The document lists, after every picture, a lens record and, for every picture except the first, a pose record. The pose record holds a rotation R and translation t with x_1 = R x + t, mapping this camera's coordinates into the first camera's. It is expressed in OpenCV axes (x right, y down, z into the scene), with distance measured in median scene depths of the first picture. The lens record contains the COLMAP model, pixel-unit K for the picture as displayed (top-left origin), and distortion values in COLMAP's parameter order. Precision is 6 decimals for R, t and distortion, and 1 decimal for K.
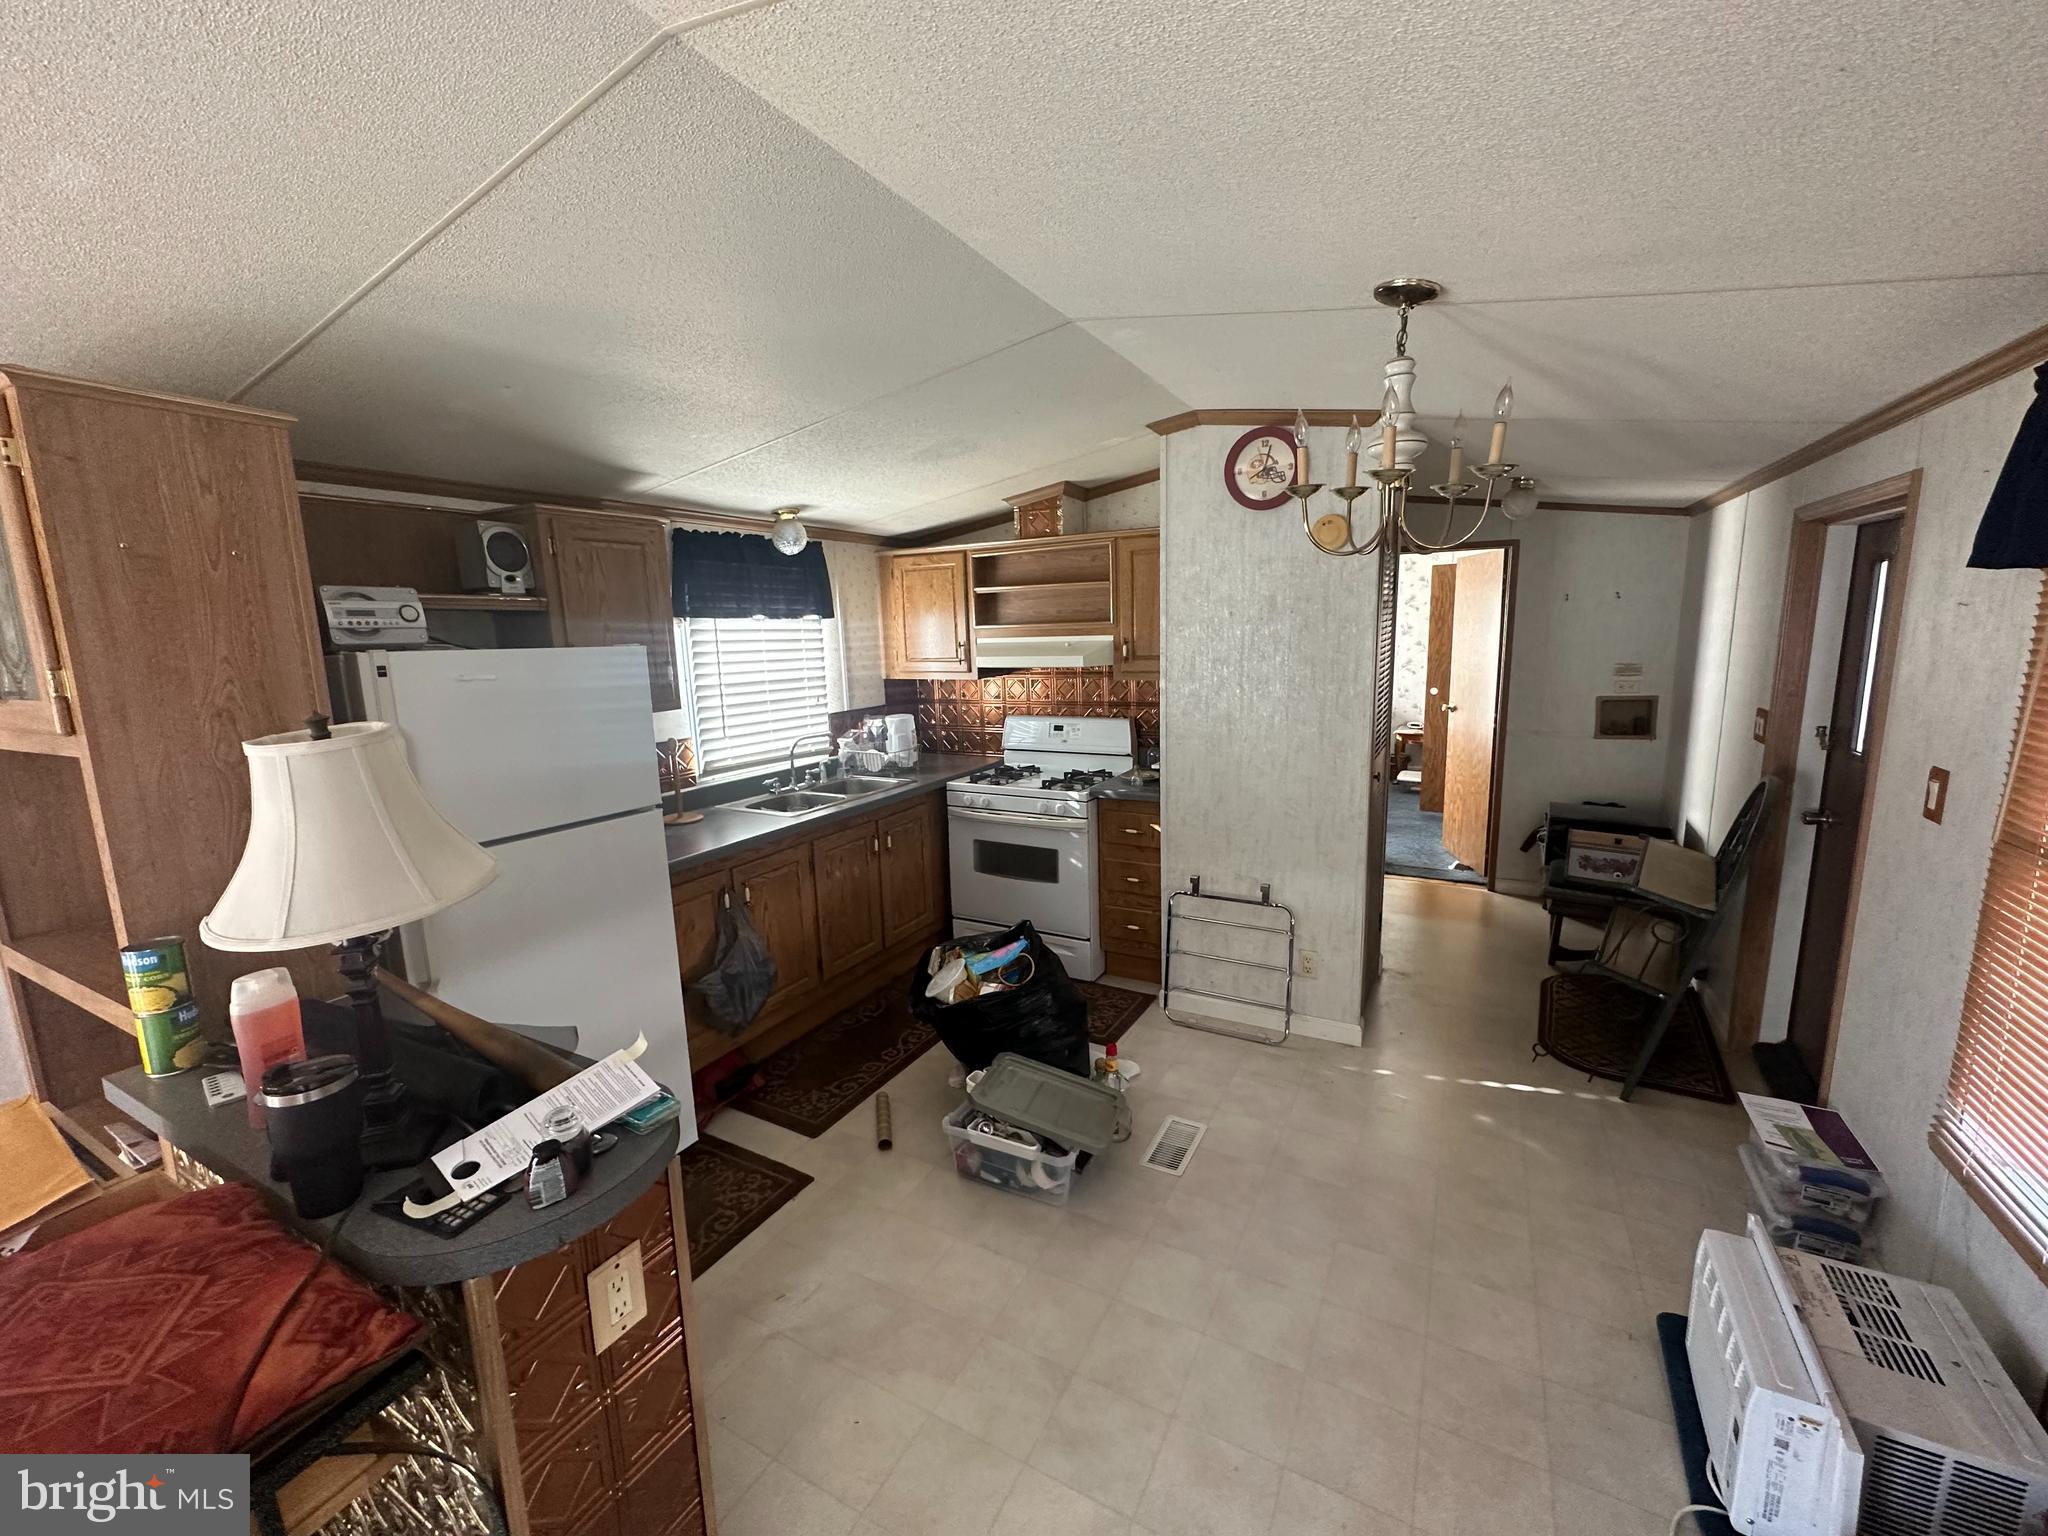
lens RADIAL K [[820.5, 0, 1016.3], [0, 820.5, 769.8], [0, 0, 1]] dist [0.000779, -0.000231]
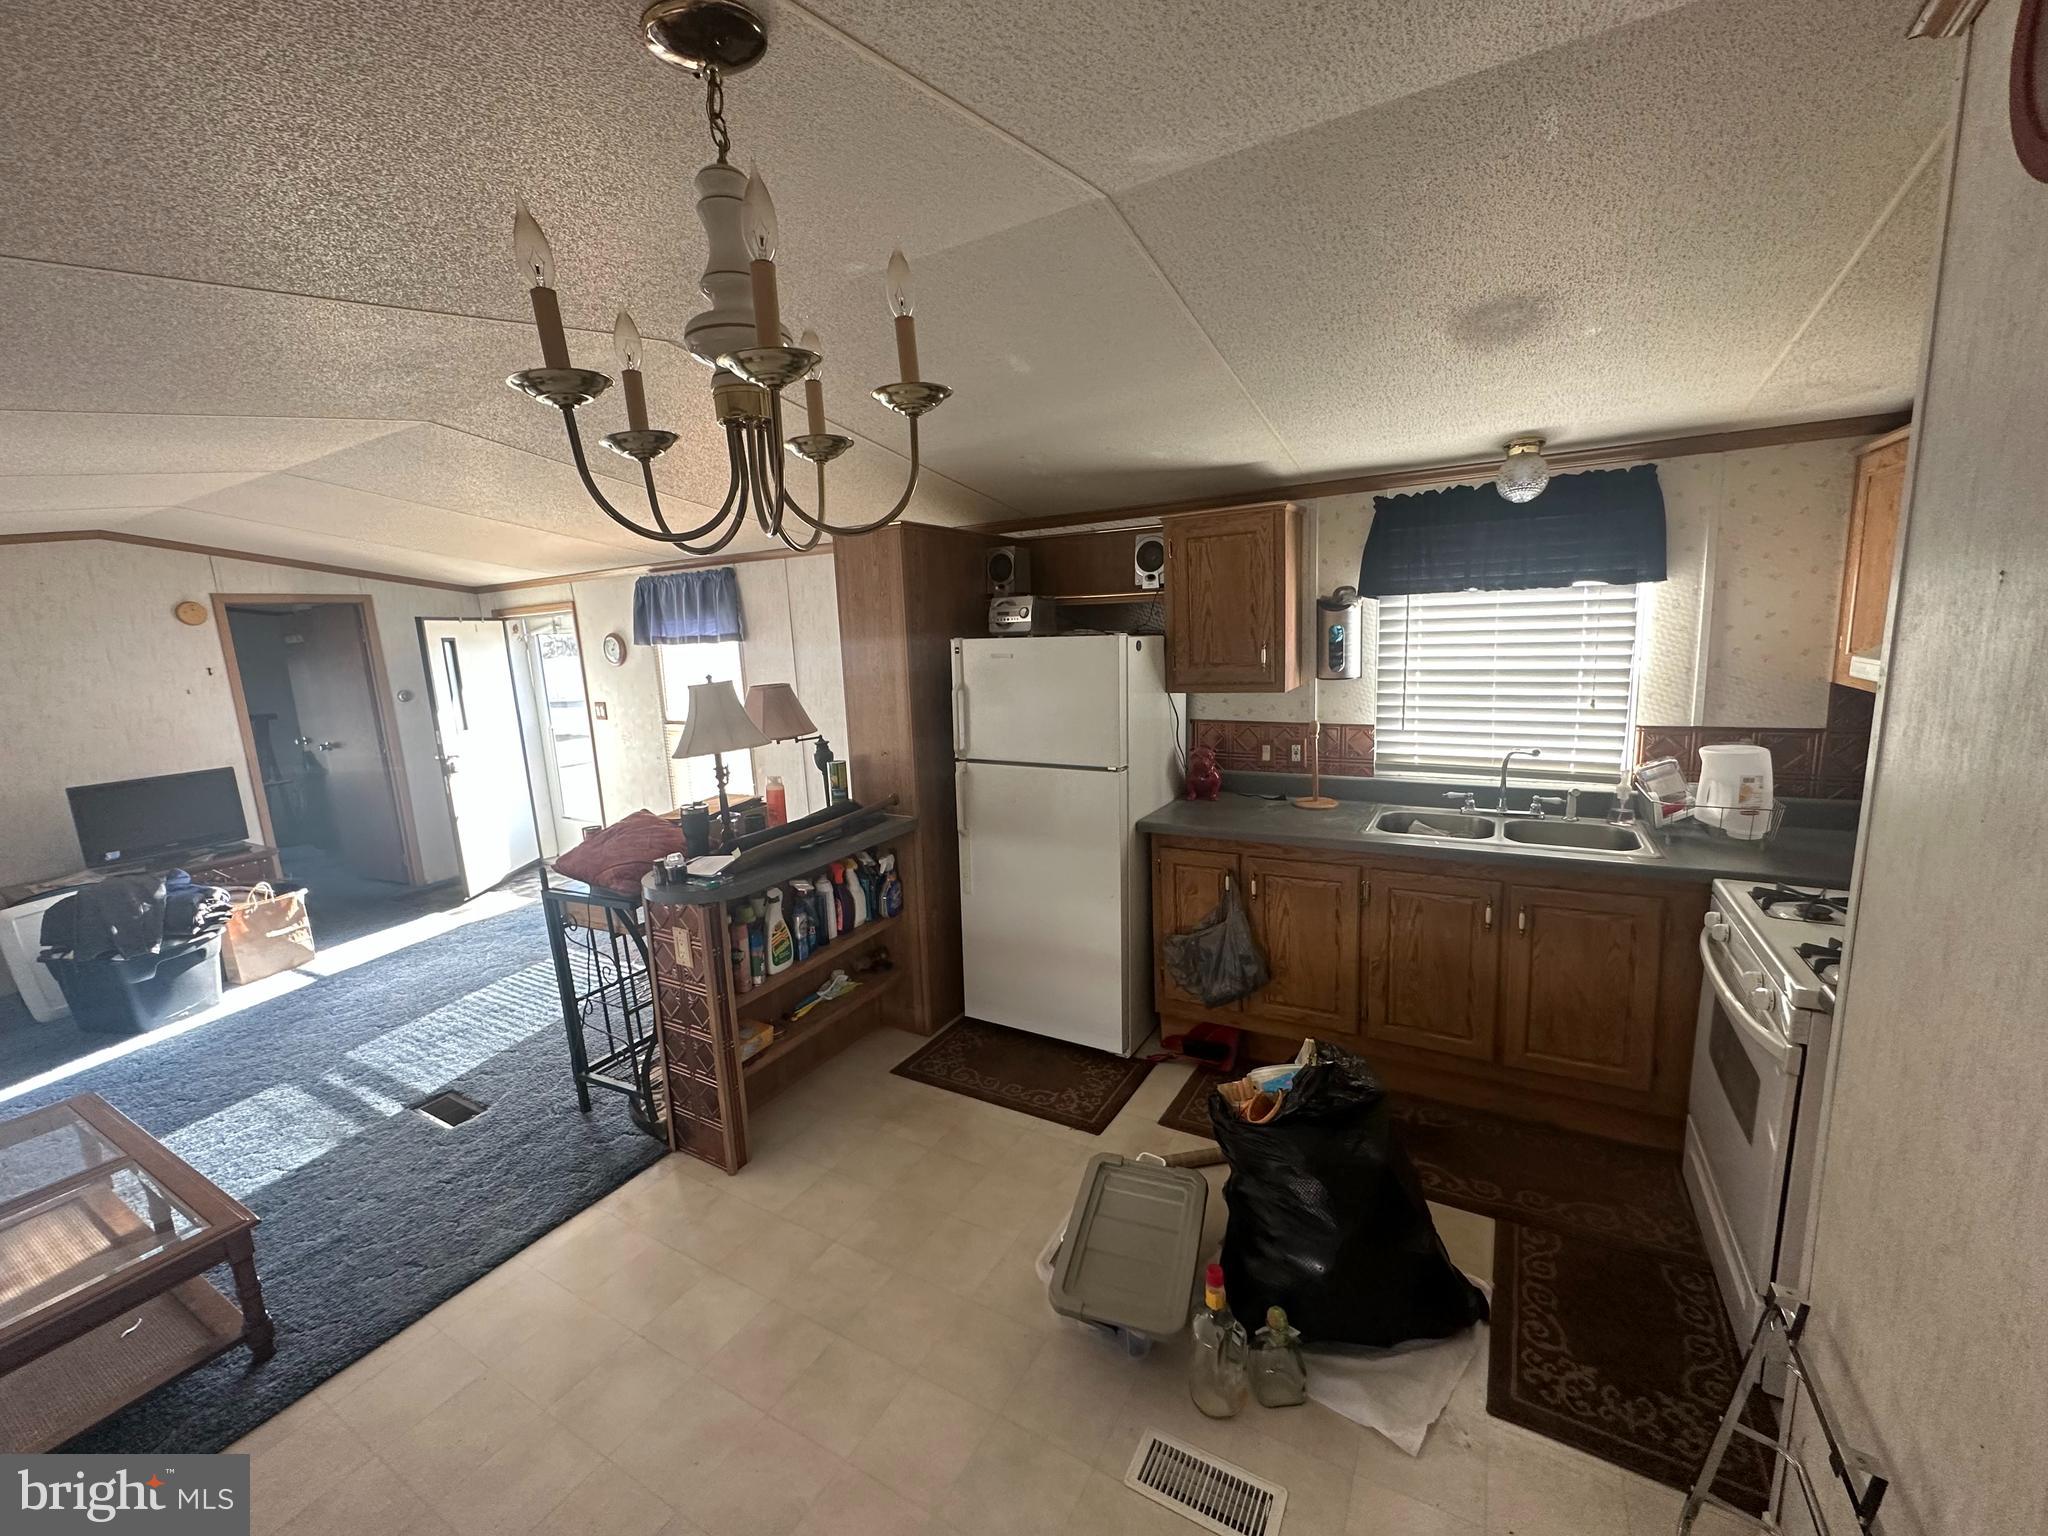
lens RADIAL K [[820.5, 0, 1023.9], [0, 820.5, 763.9], [0, 0, 1]] dist [0.000779, -0.000231]
pose [[-0.017309, 0.196581, -0.980335, 0.503225], [-0.124441, 0.972435, 0.197194, -0.124469], [0.992076, 0.125407, 0.007631, 0.583040]]
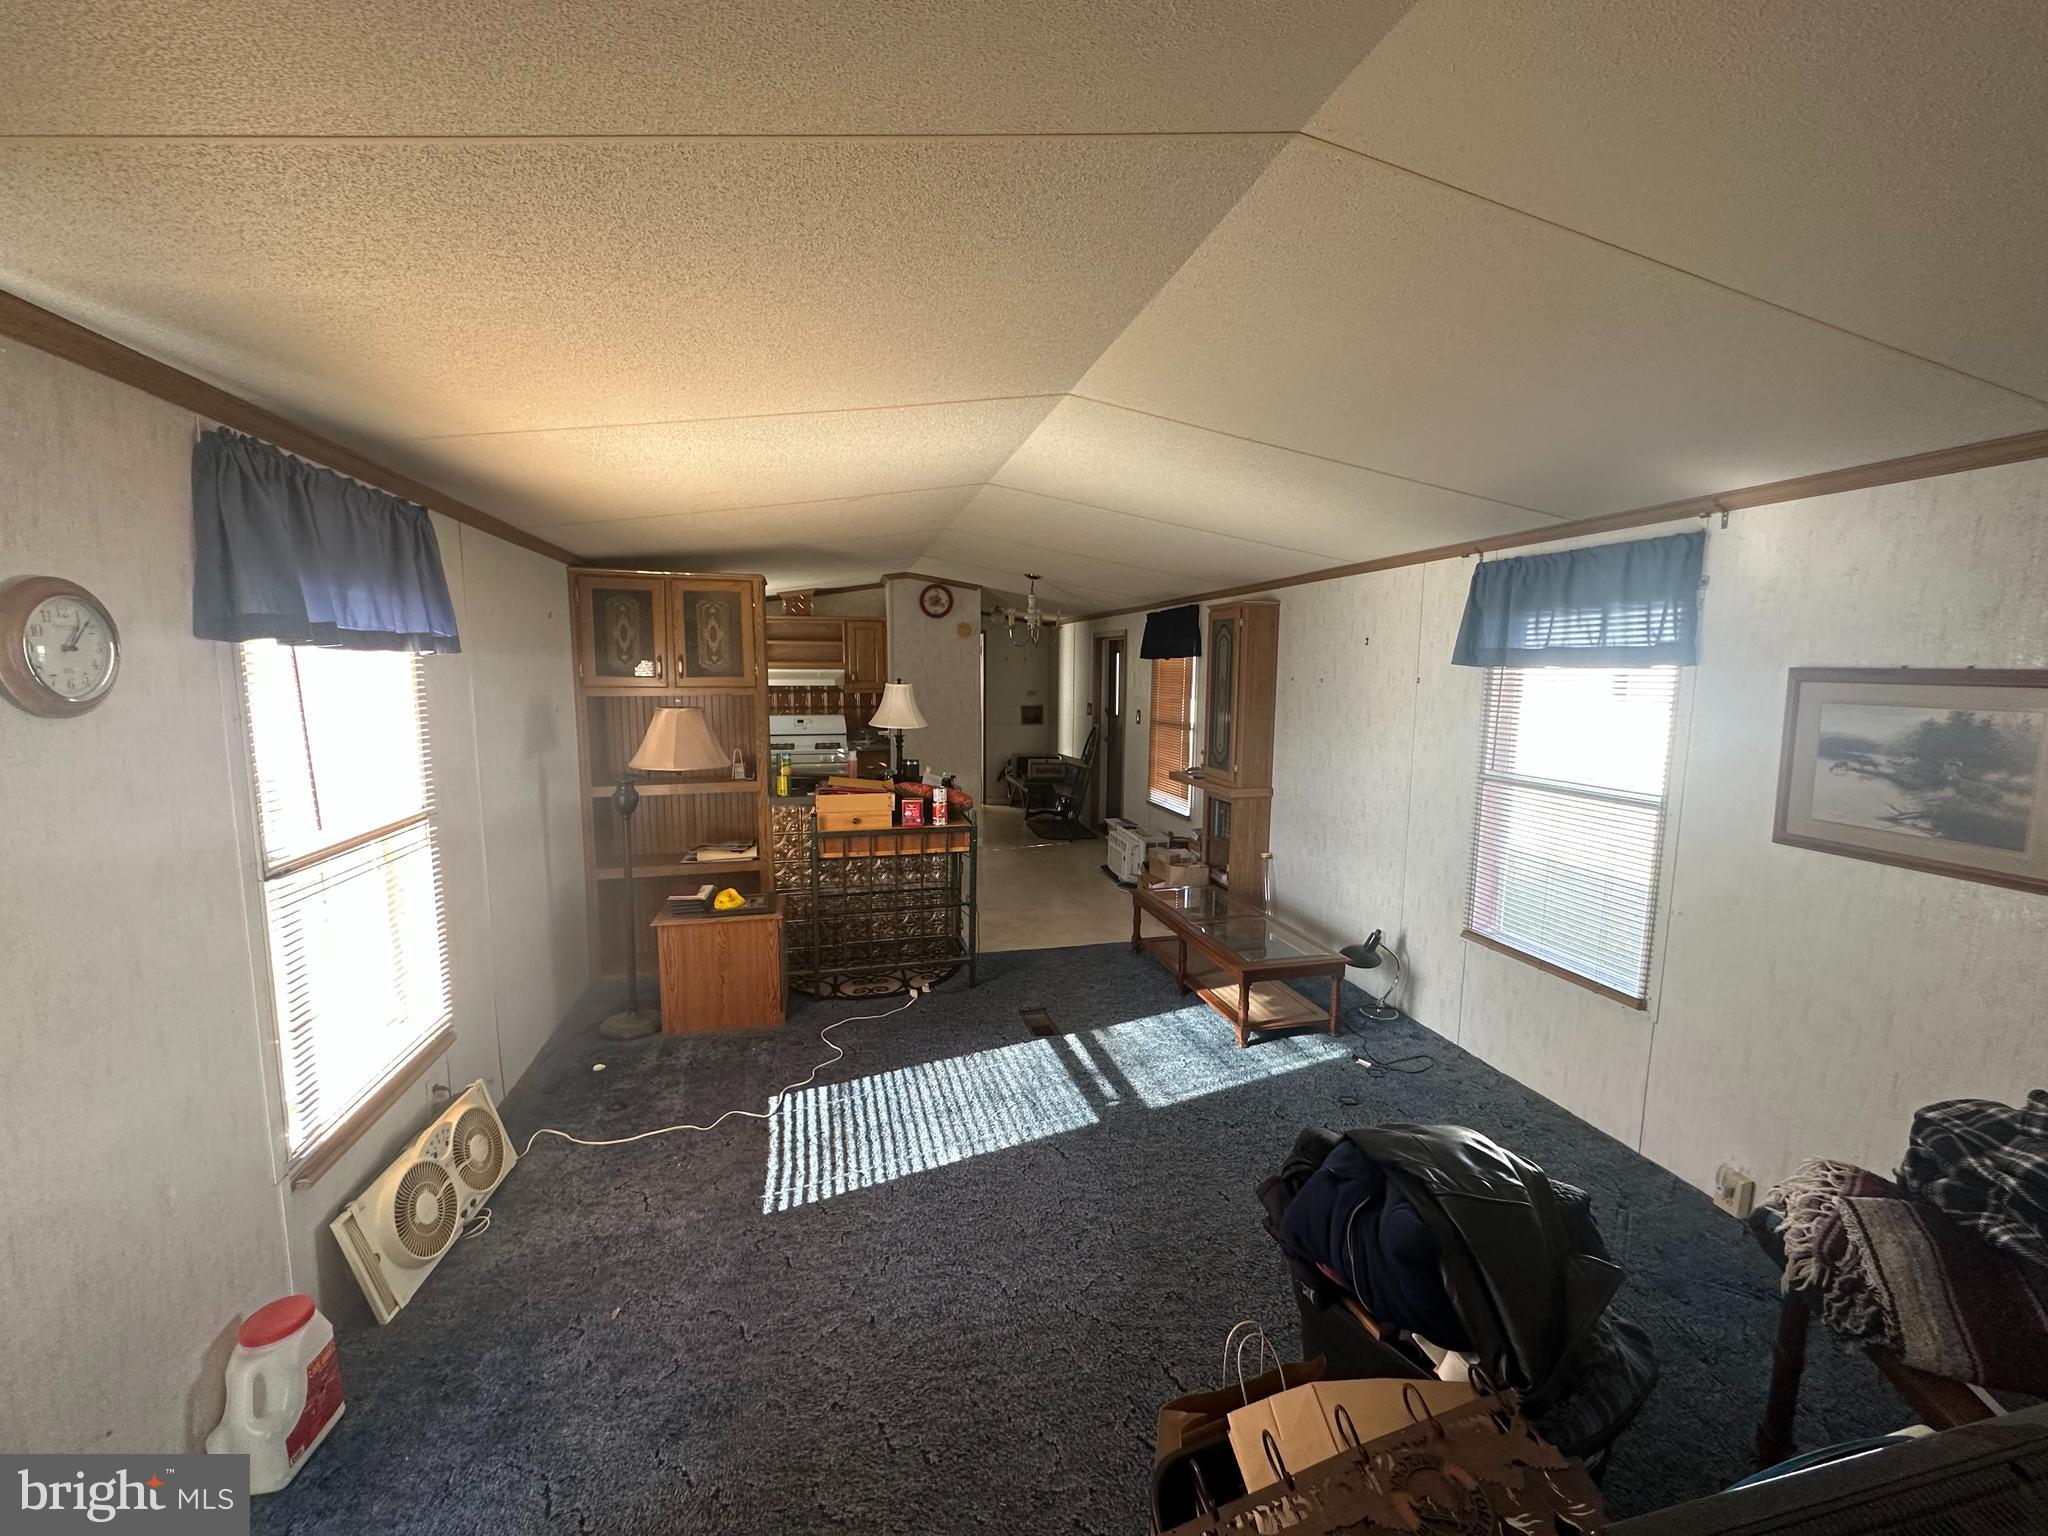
lens RADIAL K [[820.5, 0, 1024.3], [0, 820.5, 772.9], [0, 0, 1]] dist [0.000779, -0.000231]
pose [[0.731517, -0.050253, 0.679968, -0.890247], [0.086571, 0.996054, -0.019521, 0.150962], [-0.676305, 0.073145, 0.732981, -0.674554]]
